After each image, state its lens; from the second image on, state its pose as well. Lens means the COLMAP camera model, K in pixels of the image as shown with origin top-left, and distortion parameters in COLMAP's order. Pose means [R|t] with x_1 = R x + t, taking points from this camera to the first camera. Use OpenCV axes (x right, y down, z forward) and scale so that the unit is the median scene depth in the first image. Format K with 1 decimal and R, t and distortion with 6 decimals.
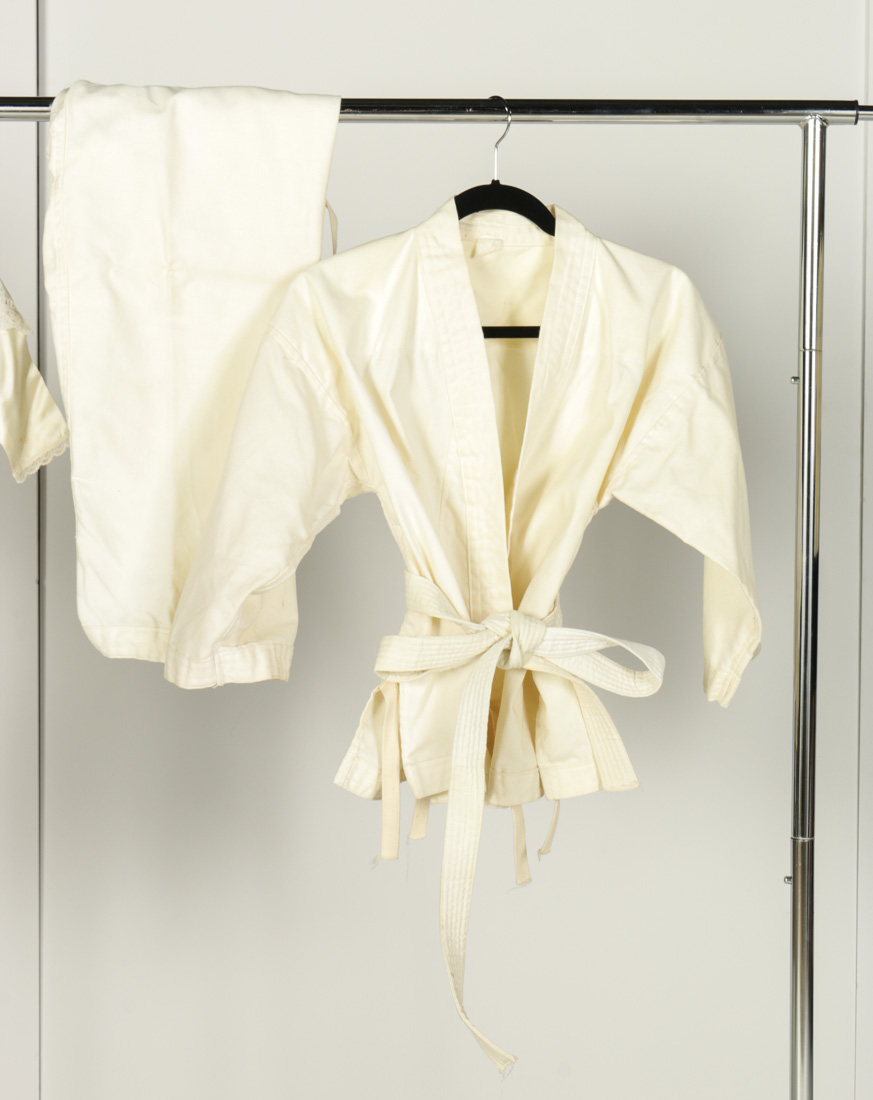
lens RADIAL K [[2261.0, 0, 437.7], [0, 2261.0, 549.7], [0, 0, 1]] dist [-0.031048, 0.000000]
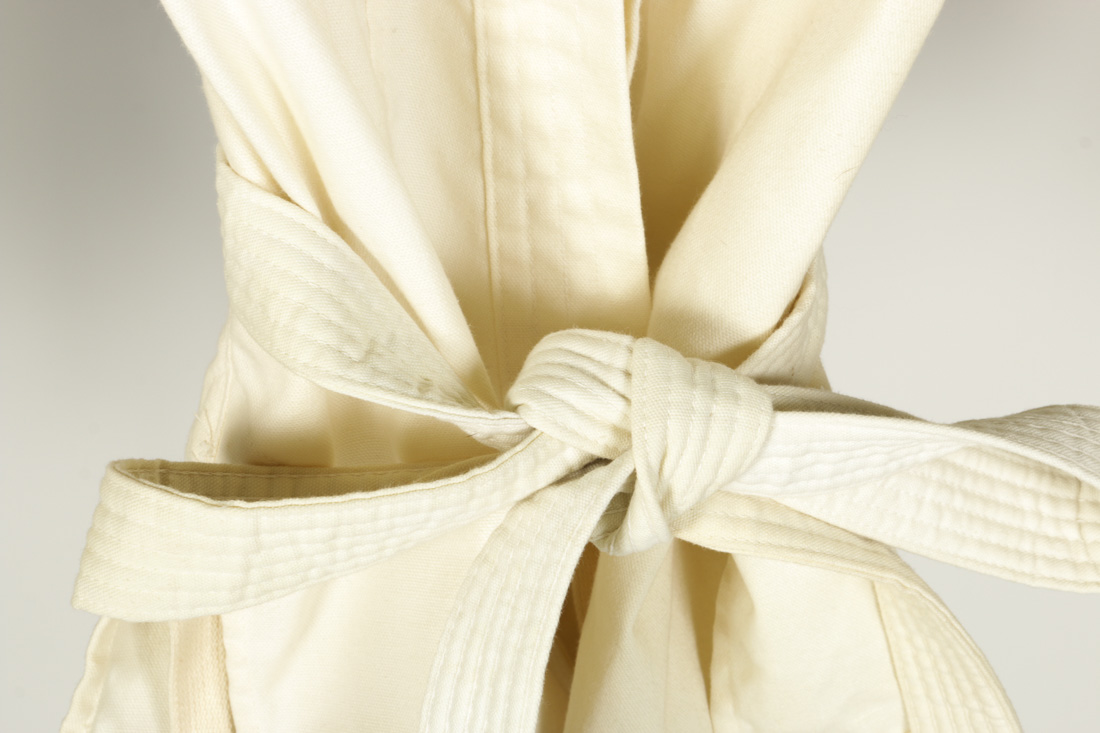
lens RADIAL K [[2236.8, 0, 544.6], [0, 2236.8, 365.7], [0, 0, 1]] dist [-0.080440, 0.000000]
pose [[0.999659, 0.017372, -0.019491, 0.027274], [-0.009138, 0.932095, 0.362099, -0.058593], [0.024457, -0.361797, 0.931936, 0.764274]]
